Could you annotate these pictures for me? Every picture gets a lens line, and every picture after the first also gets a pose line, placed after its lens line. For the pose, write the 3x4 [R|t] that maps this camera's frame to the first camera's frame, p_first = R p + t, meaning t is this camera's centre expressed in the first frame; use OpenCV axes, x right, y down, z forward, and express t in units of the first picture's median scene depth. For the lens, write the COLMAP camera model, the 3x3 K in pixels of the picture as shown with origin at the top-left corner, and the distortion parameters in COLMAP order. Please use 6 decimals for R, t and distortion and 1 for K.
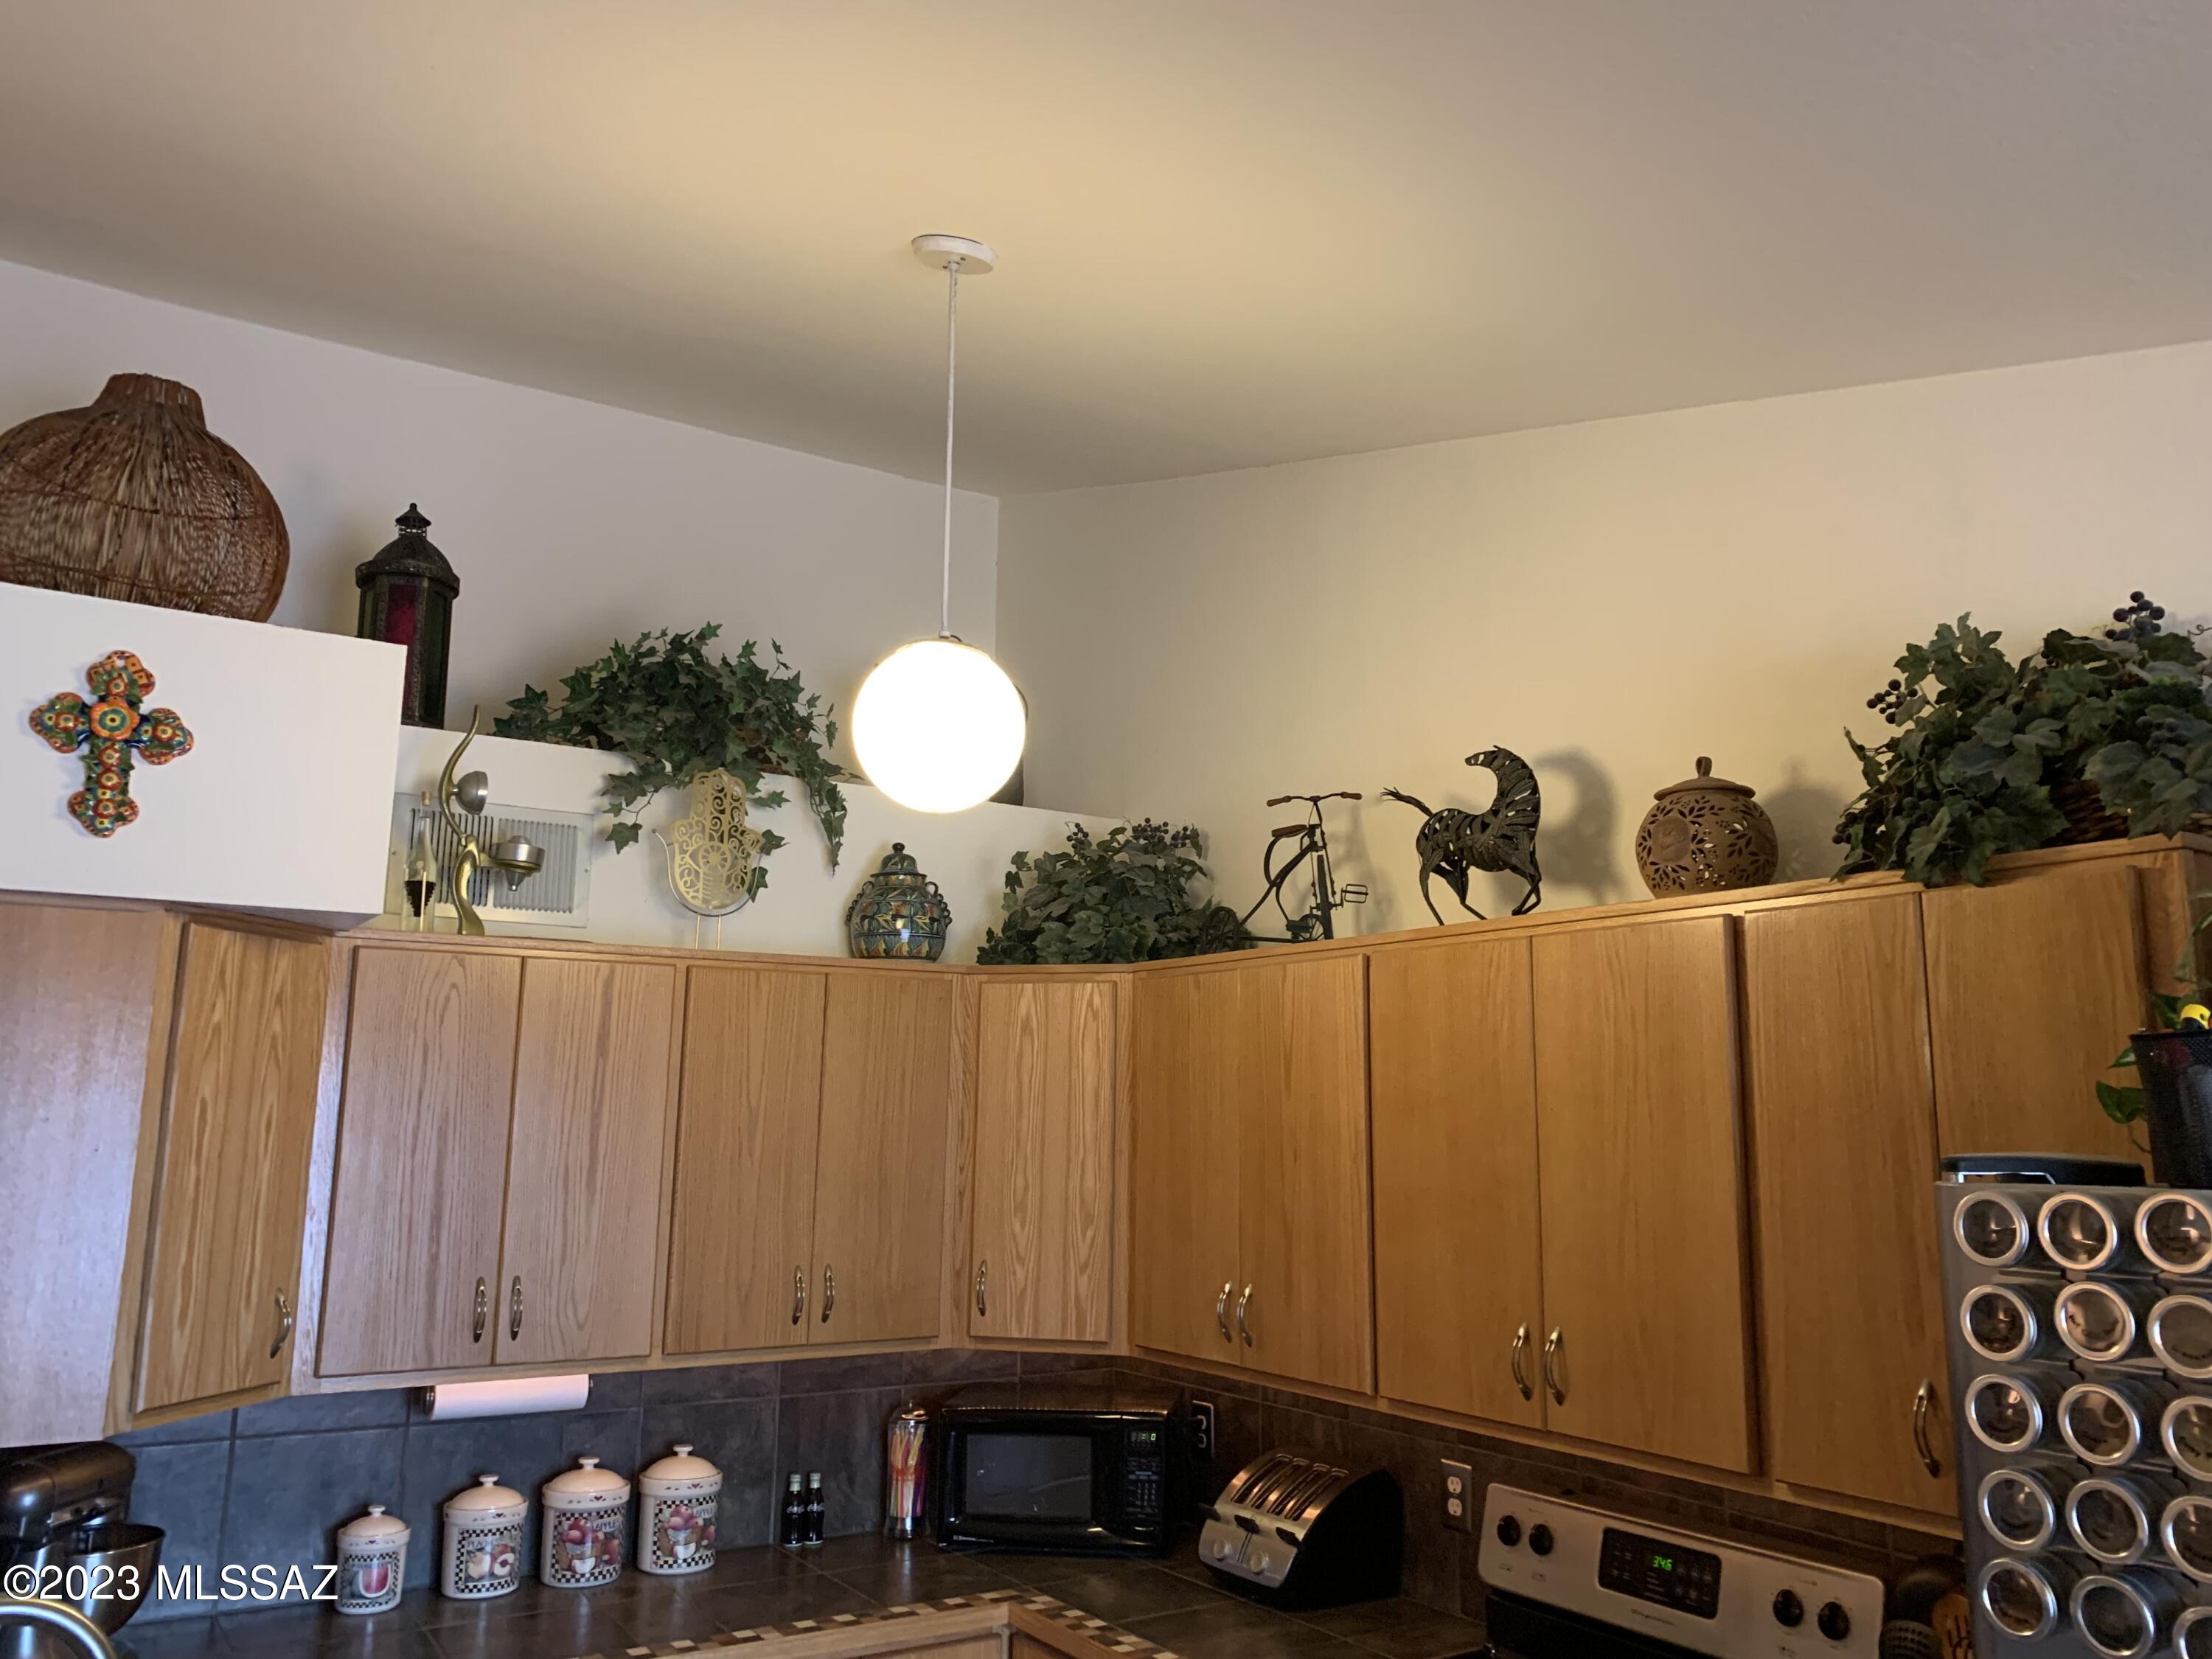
lens RADIAL K [[1688.1, 0, 1132.1], [0, 1688.1, 836.5], [0, 0, 1]] dist [0.045175, -0.068313]
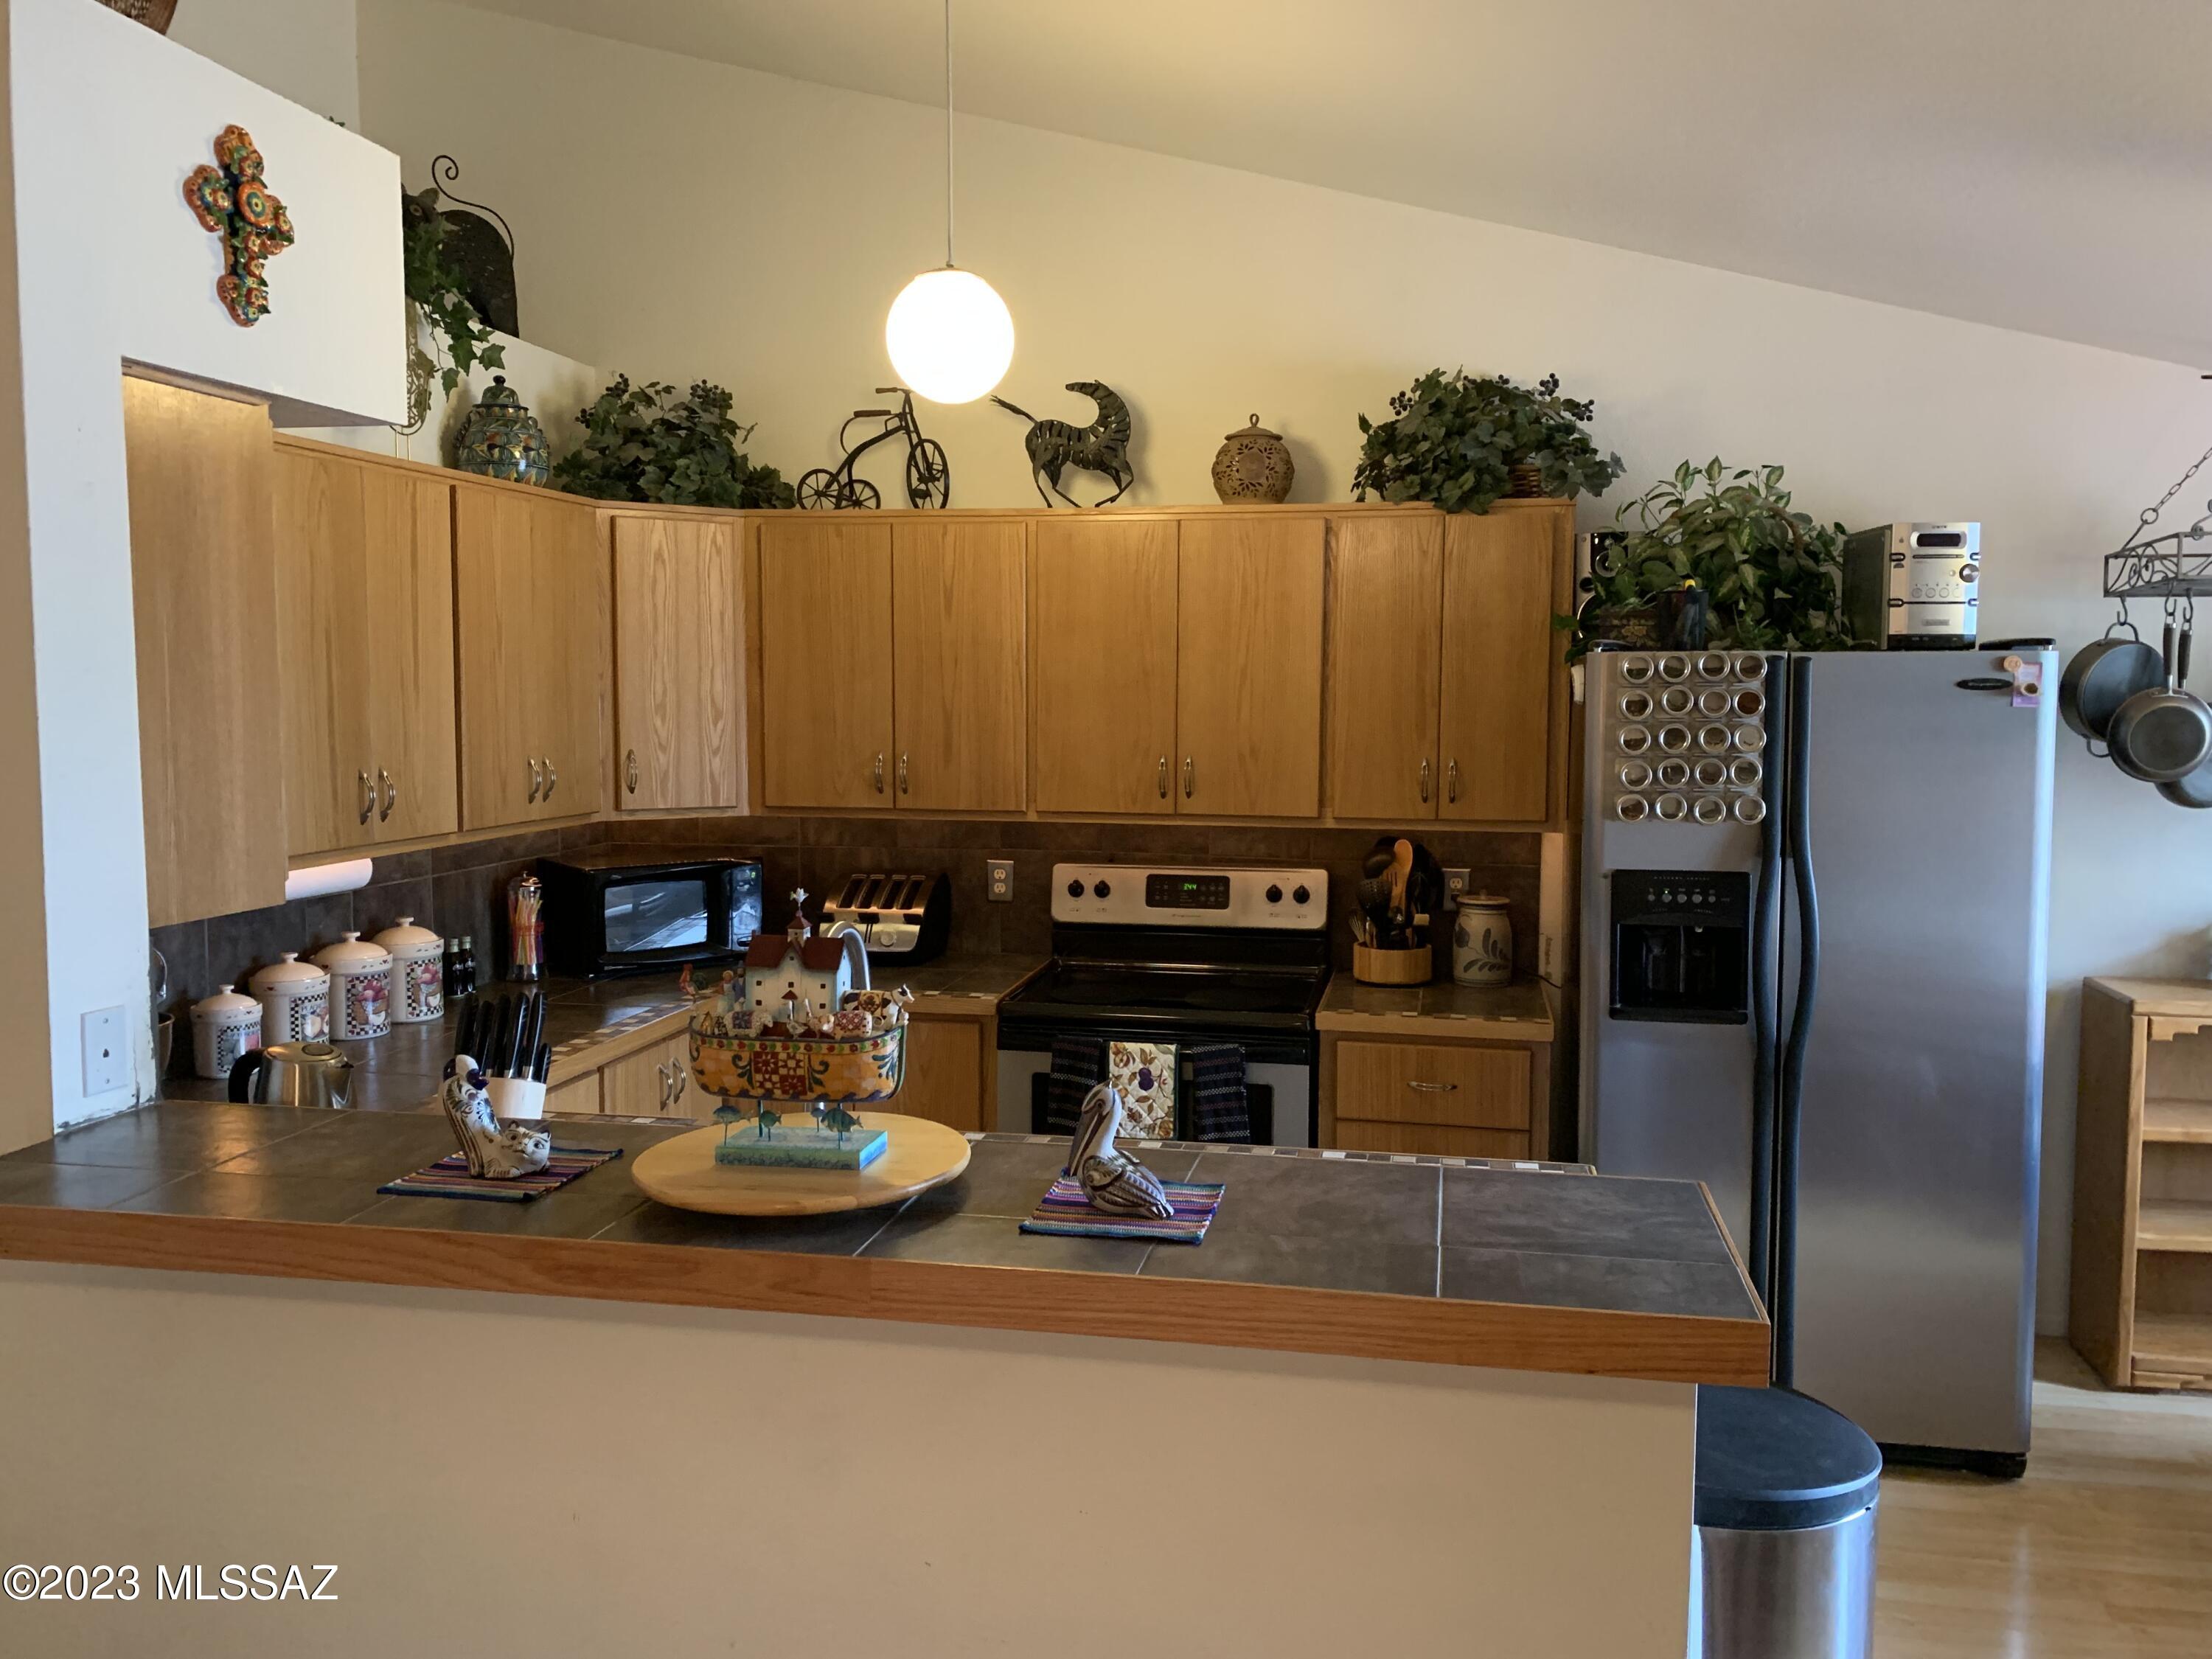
lens RADIAL K [[1653.7, 0, 1120.9], [0, 1653.7, 829.4], [0, 0, 1]] dist [0.086867, -0.126789]
pose [[0.699915, -0.070830, 0.710705, -0.792509], [-0.116283, 0.970493, 0.211239, 0.015478], [-0.704696, -0.230493, 0.671026, -0.067050]]
